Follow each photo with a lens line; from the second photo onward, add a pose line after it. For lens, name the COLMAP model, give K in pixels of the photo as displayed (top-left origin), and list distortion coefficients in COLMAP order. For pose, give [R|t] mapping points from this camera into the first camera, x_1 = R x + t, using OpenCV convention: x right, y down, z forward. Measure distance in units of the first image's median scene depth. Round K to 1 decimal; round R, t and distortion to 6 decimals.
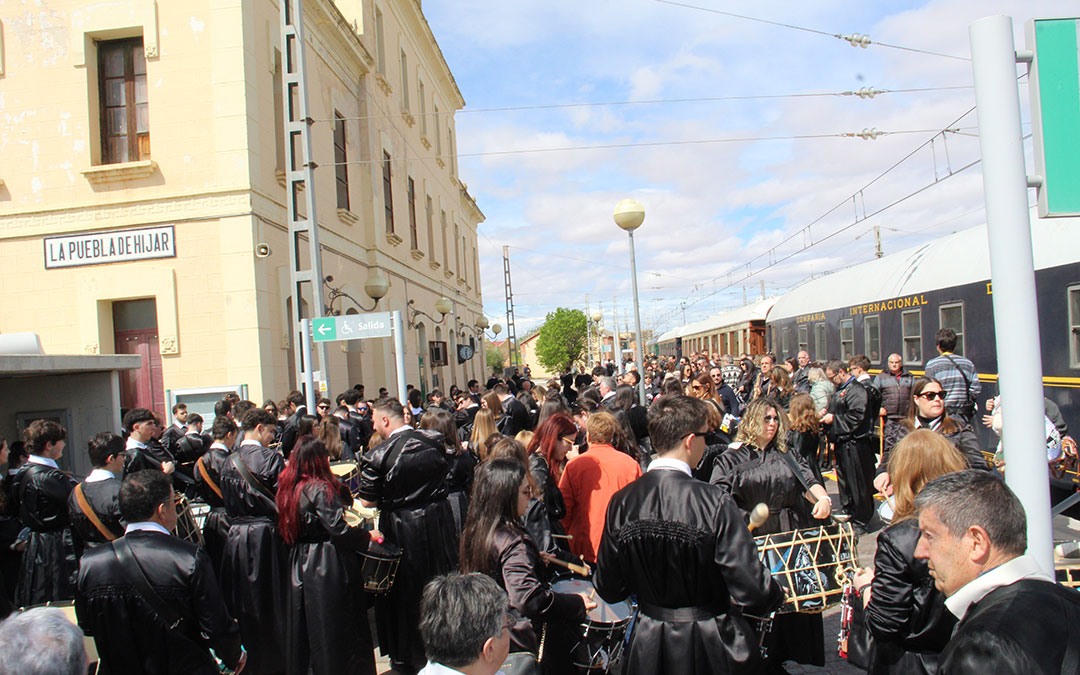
lens RADIAL K [[873.2, 0, 540.0], [0, 873.2, 337.5], [0, 0, 1]] dist [-0.168946, 0.144439]
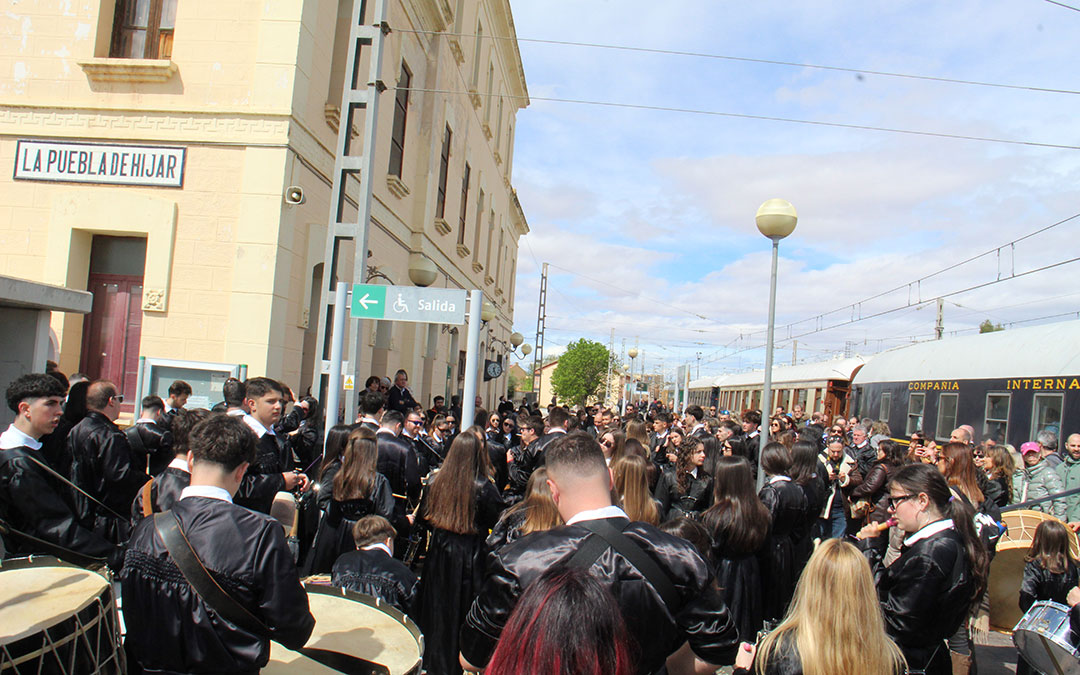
lens RADIAL K [[873.2, 0, 540.0], [0, 873.2, 337.5], [0, 0, 1]] dist [-0.168946, 0.144439]
pose [[0.989346, 0.145017, -0.012808, -0.076277], [-0.145364, 0.988846, -0.032451, 0.016794], [0.007959, 0.033967, 0.999391, 0.233689]]
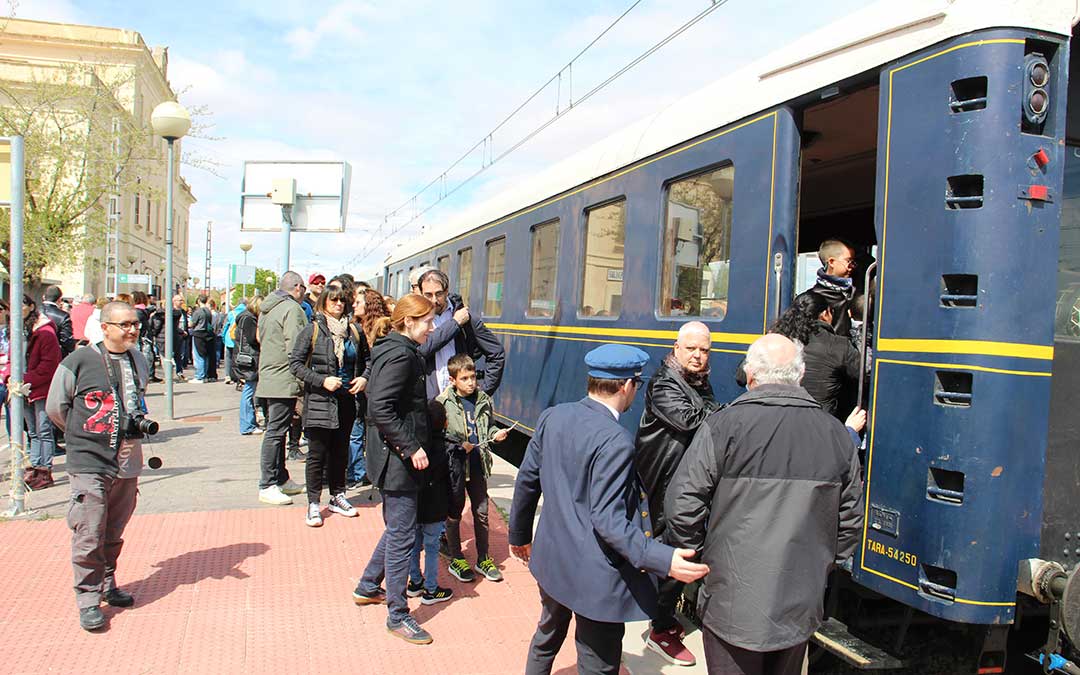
lens RADIAL K [[873.2, 0, 540.0], [0, 873.2, 337.5], [0, 0, 1]] dist [-0.168946, 0.144439]
pose [[0.941793, 0.096985, 0.321900, 0.127146], [-0.108624, 0.993914, 0.018348, -0.011991], [-0.318161, -0.052246, 0.946596, -1.590745]]
